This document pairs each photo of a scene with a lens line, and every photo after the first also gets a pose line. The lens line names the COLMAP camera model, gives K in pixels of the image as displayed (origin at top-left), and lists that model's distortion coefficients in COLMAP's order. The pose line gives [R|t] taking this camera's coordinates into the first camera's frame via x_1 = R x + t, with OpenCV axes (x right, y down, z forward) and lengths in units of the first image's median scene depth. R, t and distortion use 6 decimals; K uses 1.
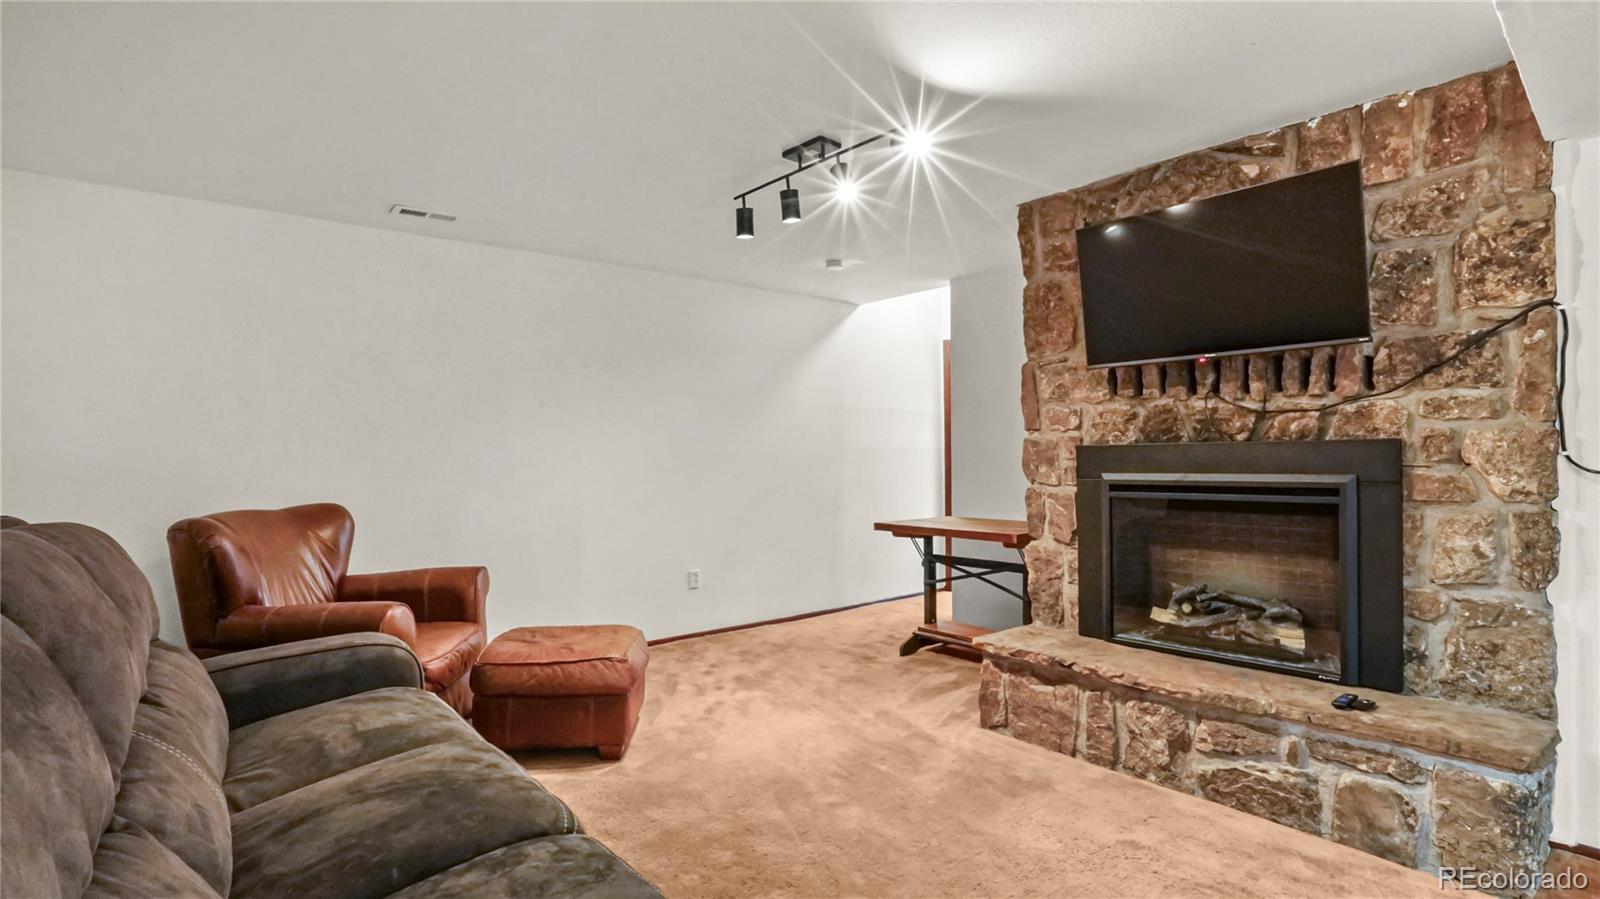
lens RADIAL K [[762.3, 0, 799.3], [0, 762.3, 462.5], [0, 0, 1]] dist [-0.028956, 0.008867]
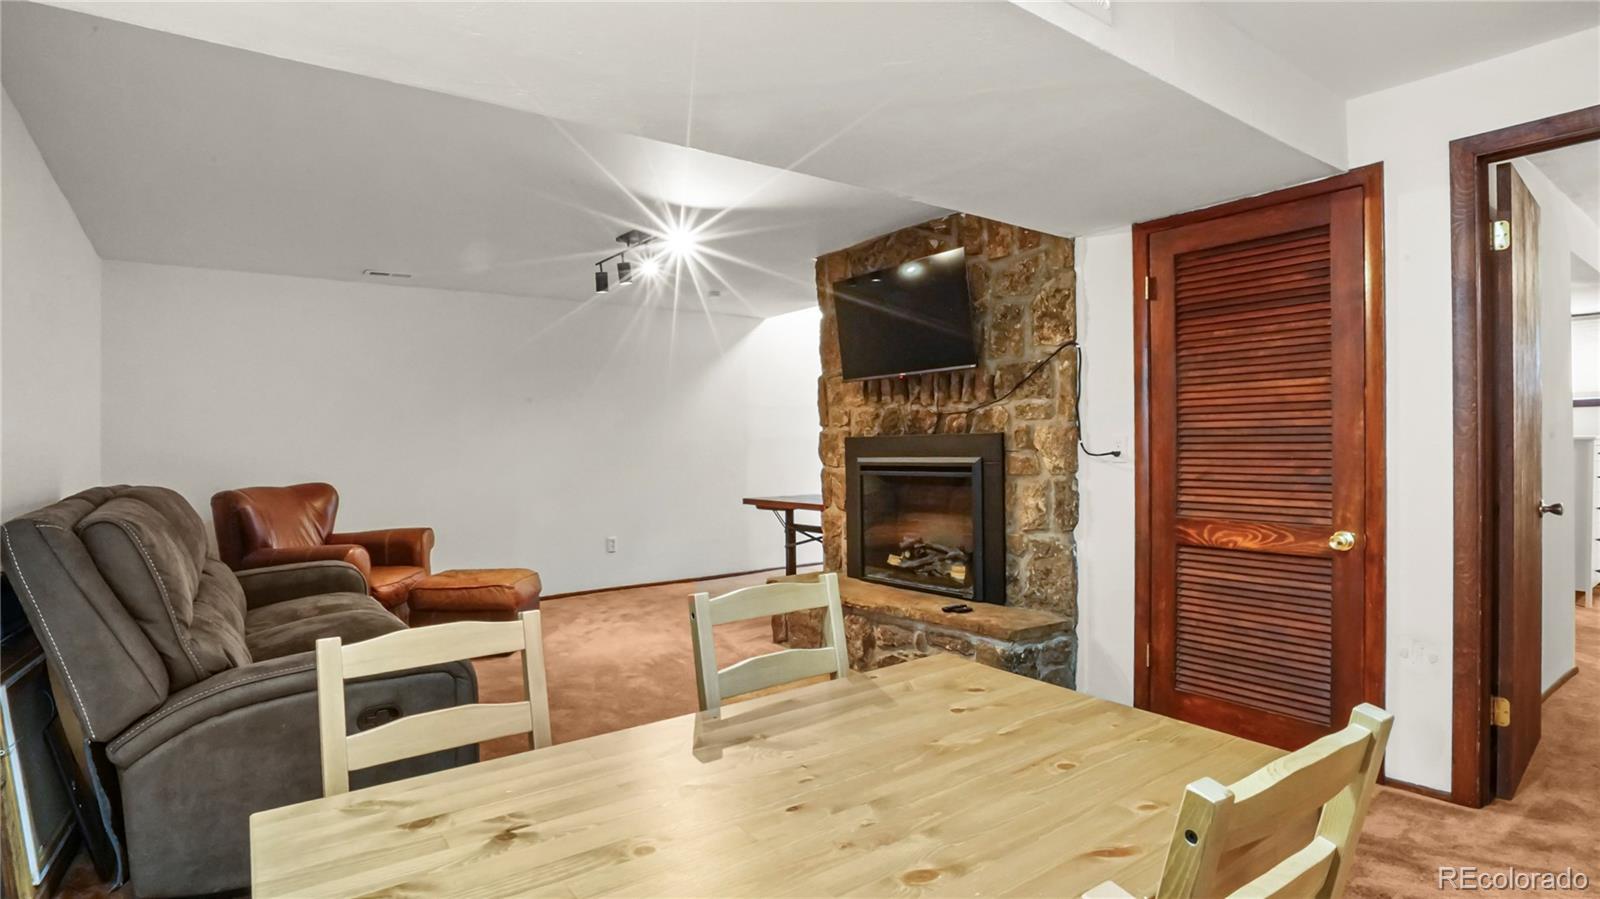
lens RADIAL K [[821.6, 0, 796.7], [0, 821.6, 436.9], [0, 0, 1]] dist [-0.003270, 0.000688]
pose [[0.997529, -0.007967, -0.069800, 0.448755], [0.006794, 0.999832, -0.017030, 0.001535], [0.069924, 0.016513, 0.997416, -0.564582]]
